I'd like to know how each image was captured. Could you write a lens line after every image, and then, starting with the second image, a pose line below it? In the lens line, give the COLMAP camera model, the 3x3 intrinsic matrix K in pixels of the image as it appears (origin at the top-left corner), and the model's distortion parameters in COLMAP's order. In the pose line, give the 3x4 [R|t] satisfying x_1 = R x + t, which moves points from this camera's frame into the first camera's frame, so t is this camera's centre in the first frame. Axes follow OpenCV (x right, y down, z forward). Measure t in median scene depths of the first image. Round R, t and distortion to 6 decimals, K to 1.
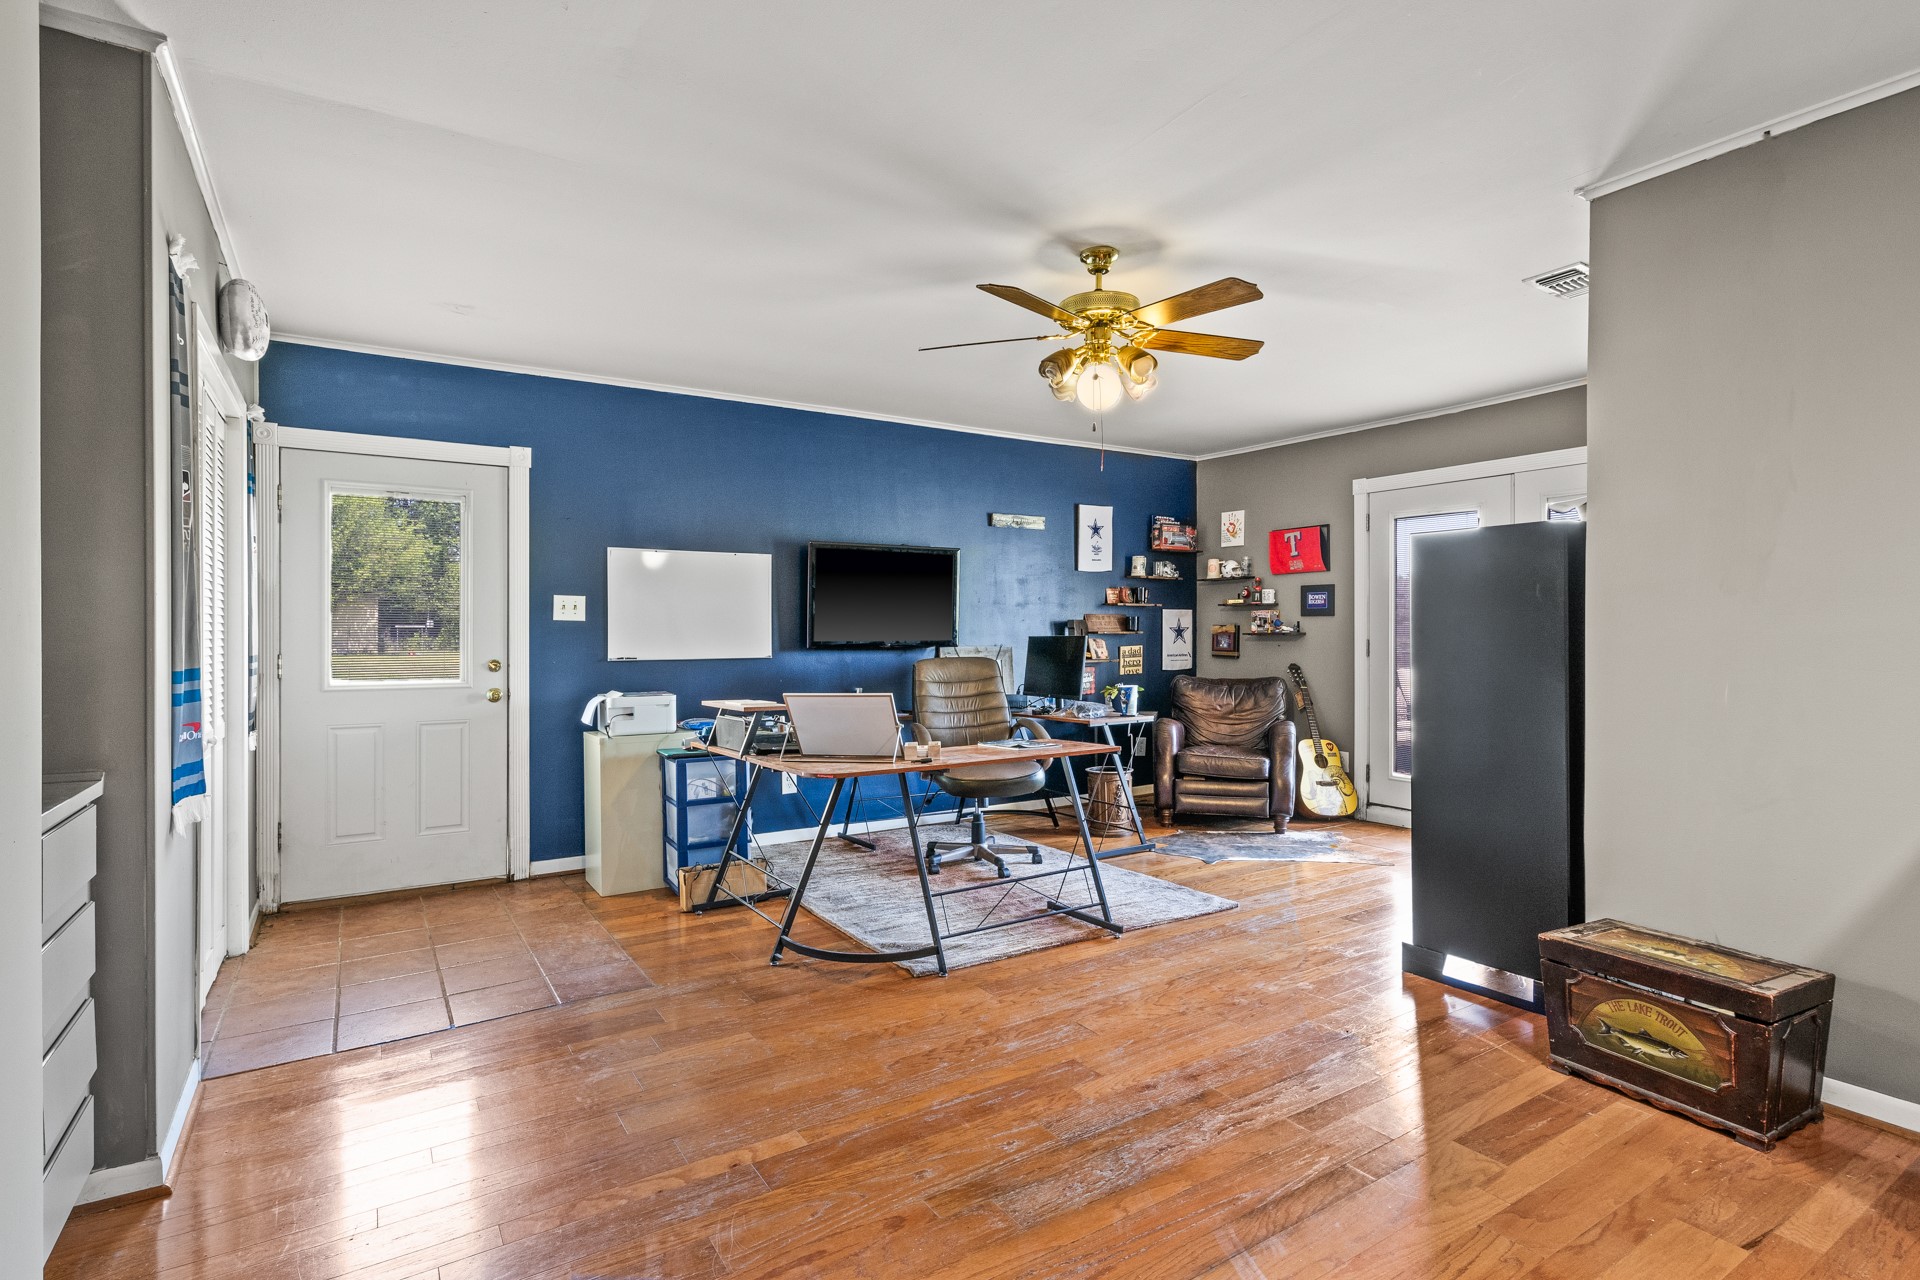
lens RADIAL K [[959.1, 0, 963.3], [0, 959.1, 624.8], [0, 0, 1]] dist [0.005457, 0.001068]
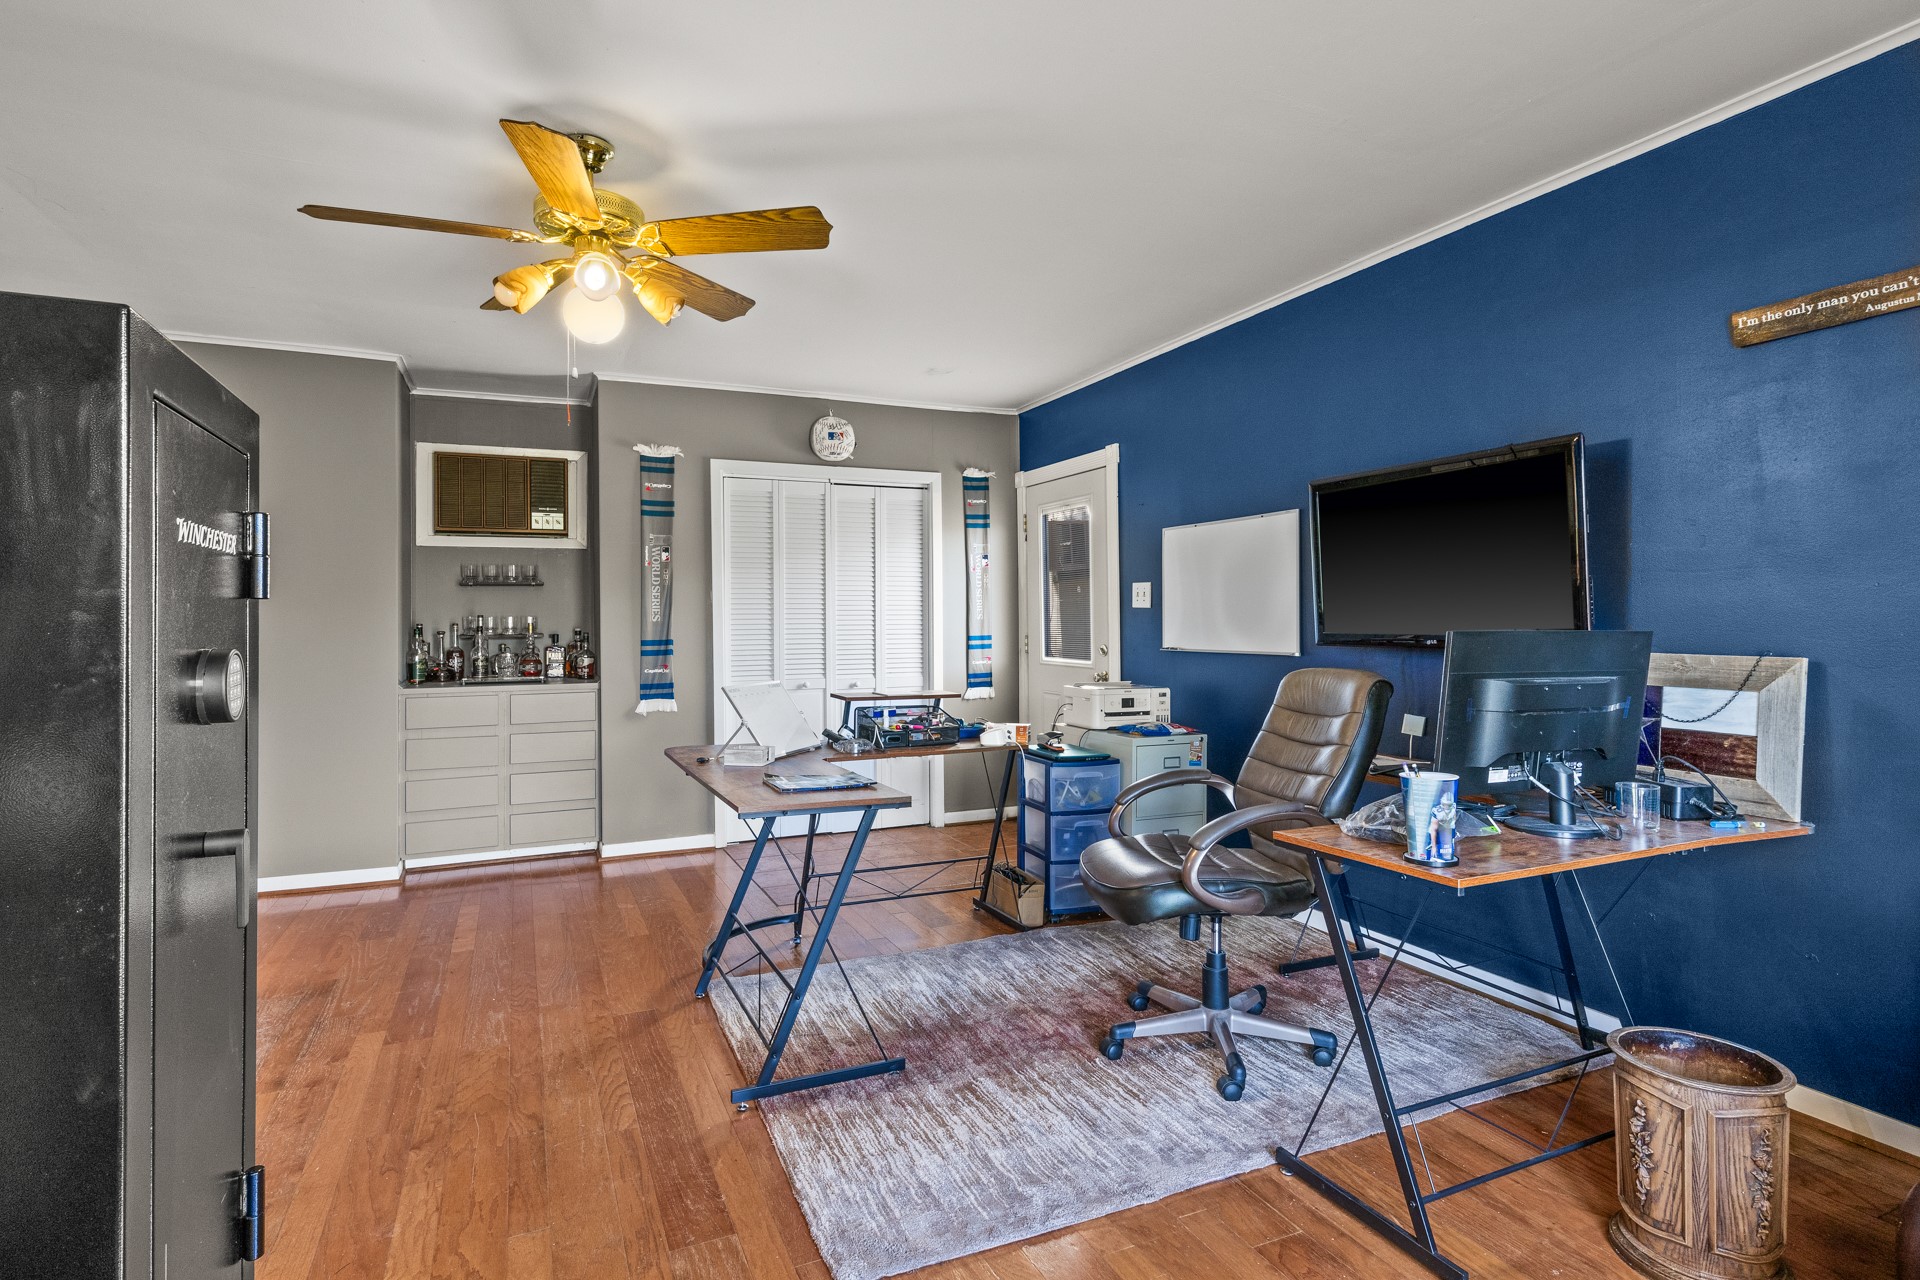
lens RADIAL K [[959.4, 0, 959.5], [0, 959.4, 601.7], [0, 0, 1]] dist [0.002746, 0.000528]
pose [[-0.135878, -0.013603, -0.990632, 0.616647], [0.010760, 0.999826, -0.015205, 0.002141], [0.990667, -0.012726, -0.135708, 0.983207]]
